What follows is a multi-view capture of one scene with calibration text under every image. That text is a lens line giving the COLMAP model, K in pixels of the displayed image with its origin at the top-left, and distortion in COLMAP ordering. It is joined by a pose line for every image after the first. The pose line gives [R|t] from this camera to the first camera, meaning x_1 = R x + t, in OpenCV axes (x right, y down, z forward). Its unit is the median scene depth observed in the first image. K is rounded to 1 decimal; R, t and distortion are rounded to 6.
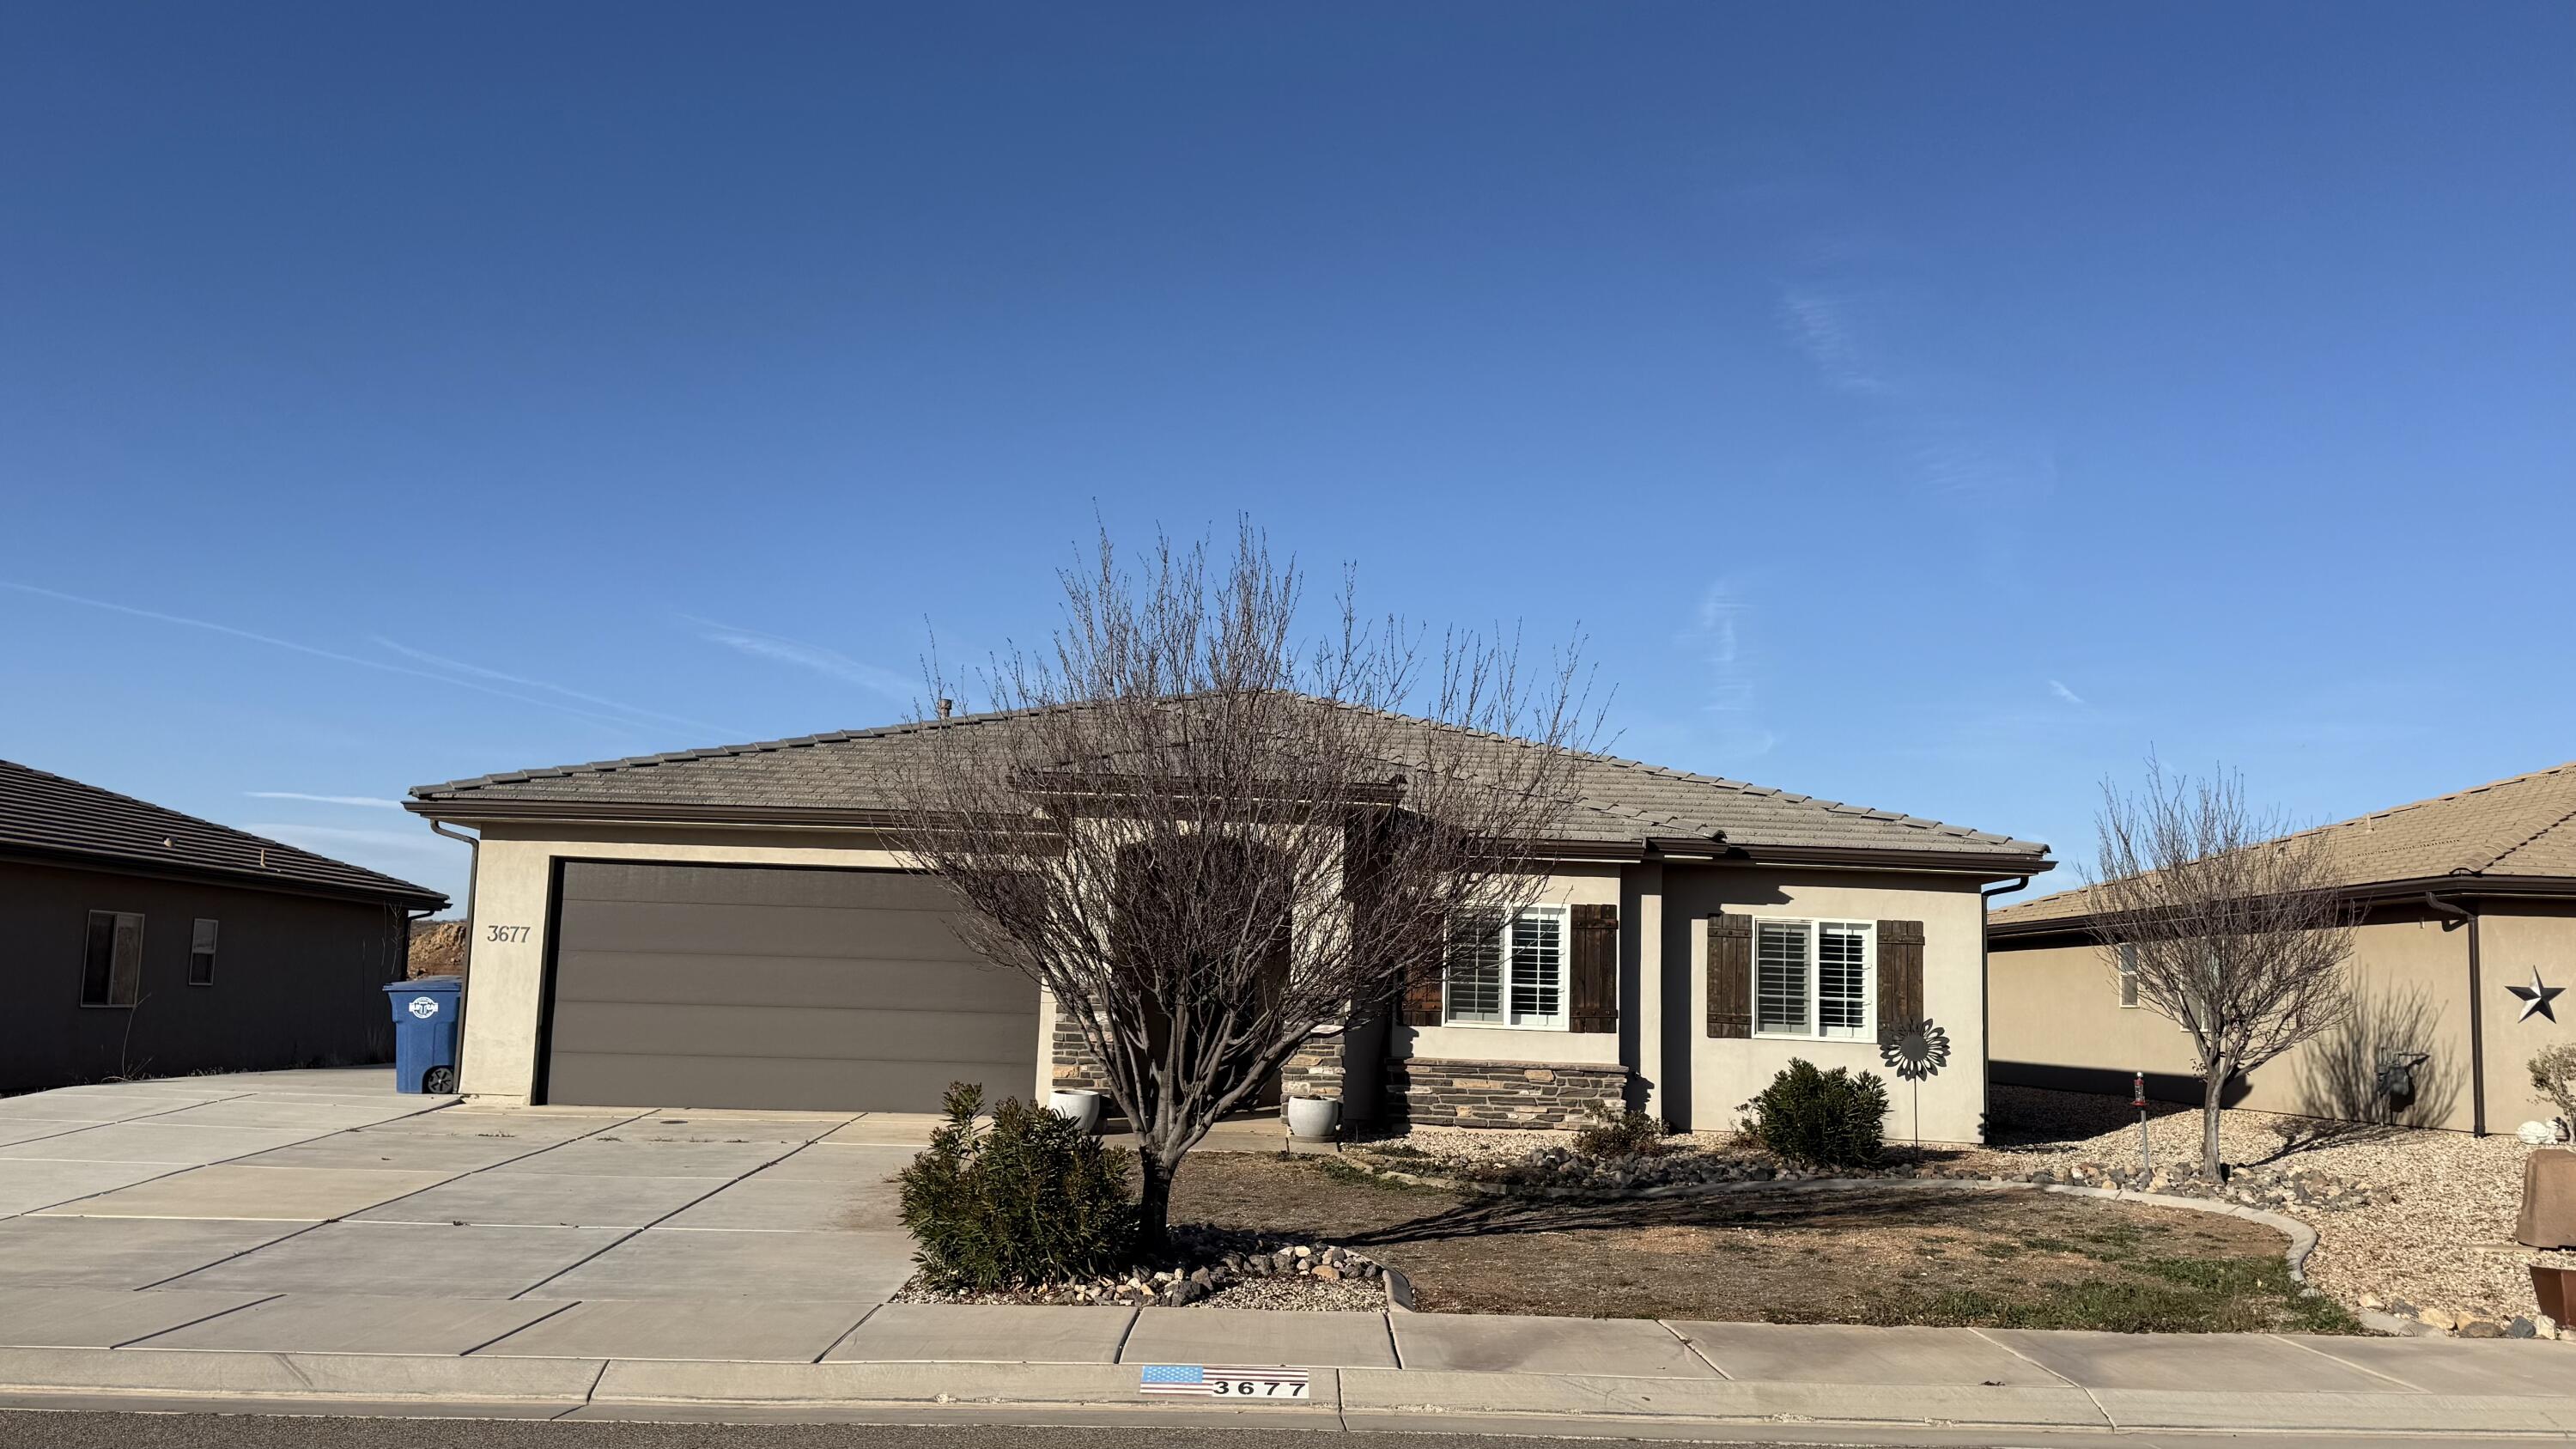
lens RADIAL K [[1970.2, 0, 1300.0], [0, 1970.2, 746.3], [0, 0, 1]] dist [0.057695, -0.025079]
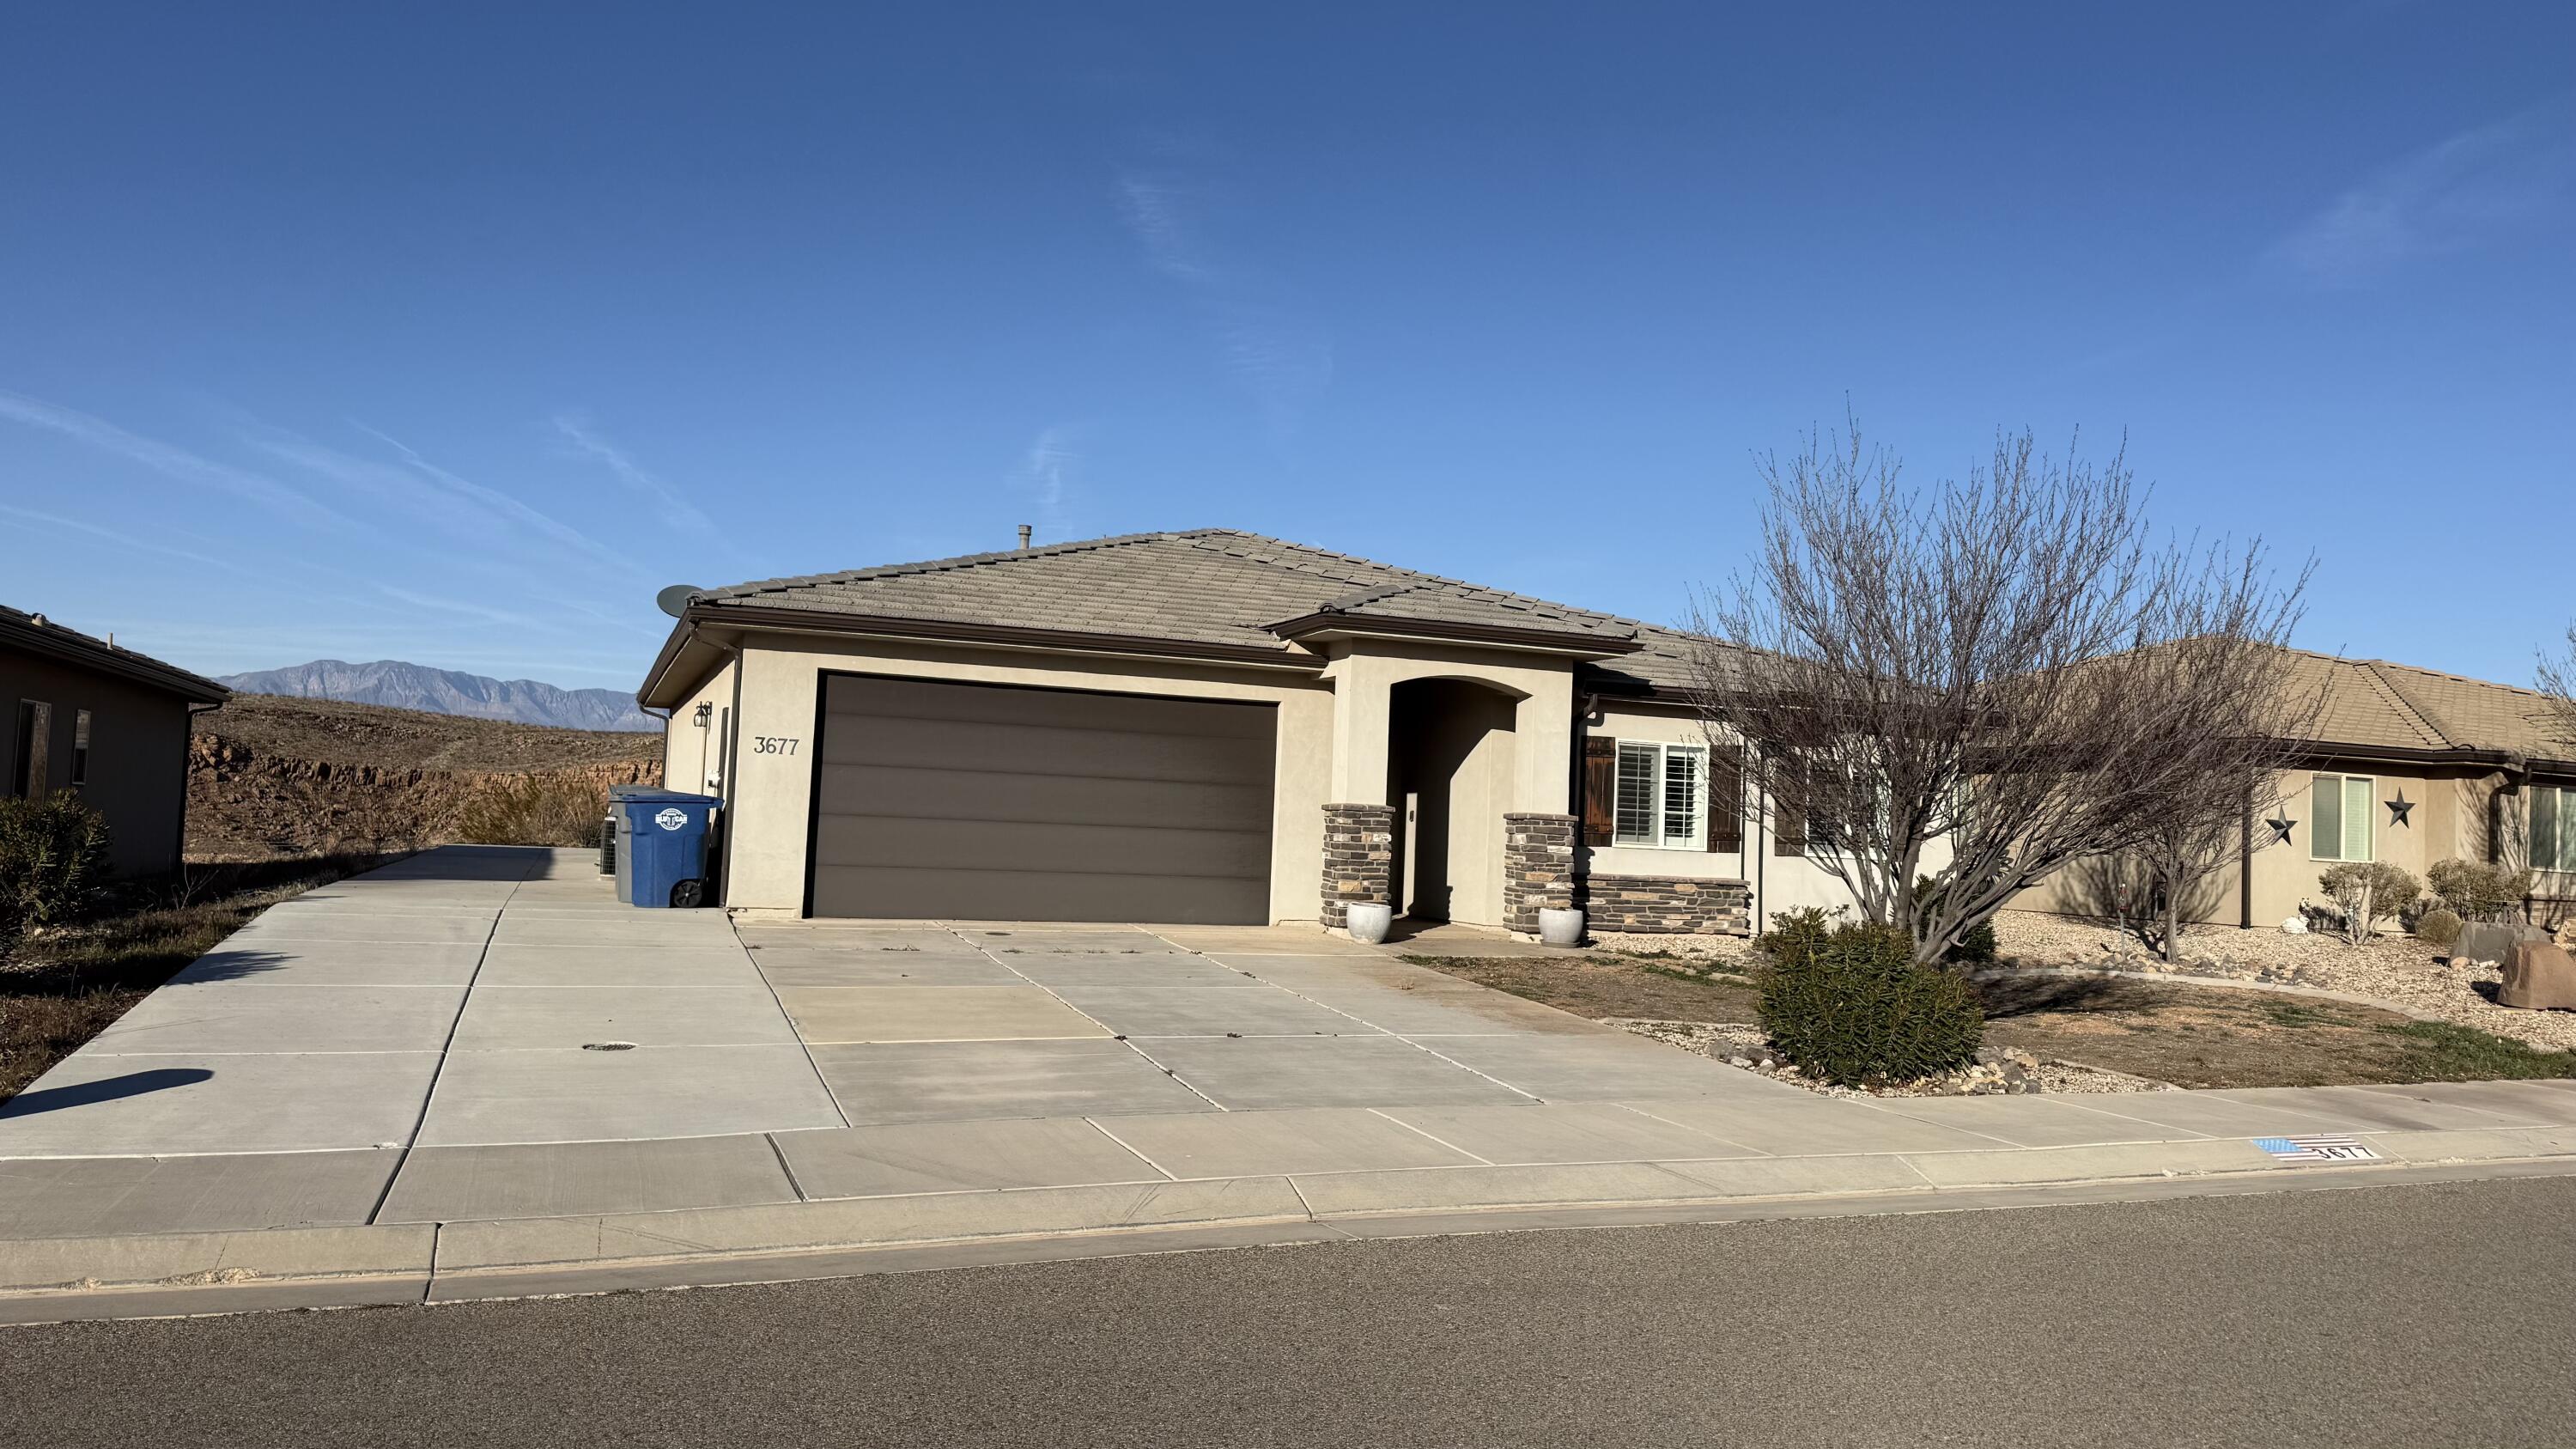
lens RADIAL K [[1793.1, 0, 1314.7], [0, 1793.1, 663.8], [0, 0, 1]] dist [0.042110, -0.047475]
pose [[0.933865, 0.041587, 0.355200, -0.470974], [-0.058882, 0.997541, 0.038014, 0.004852], [-0.352746, -0.056415, 0.934017, 0.081079]]
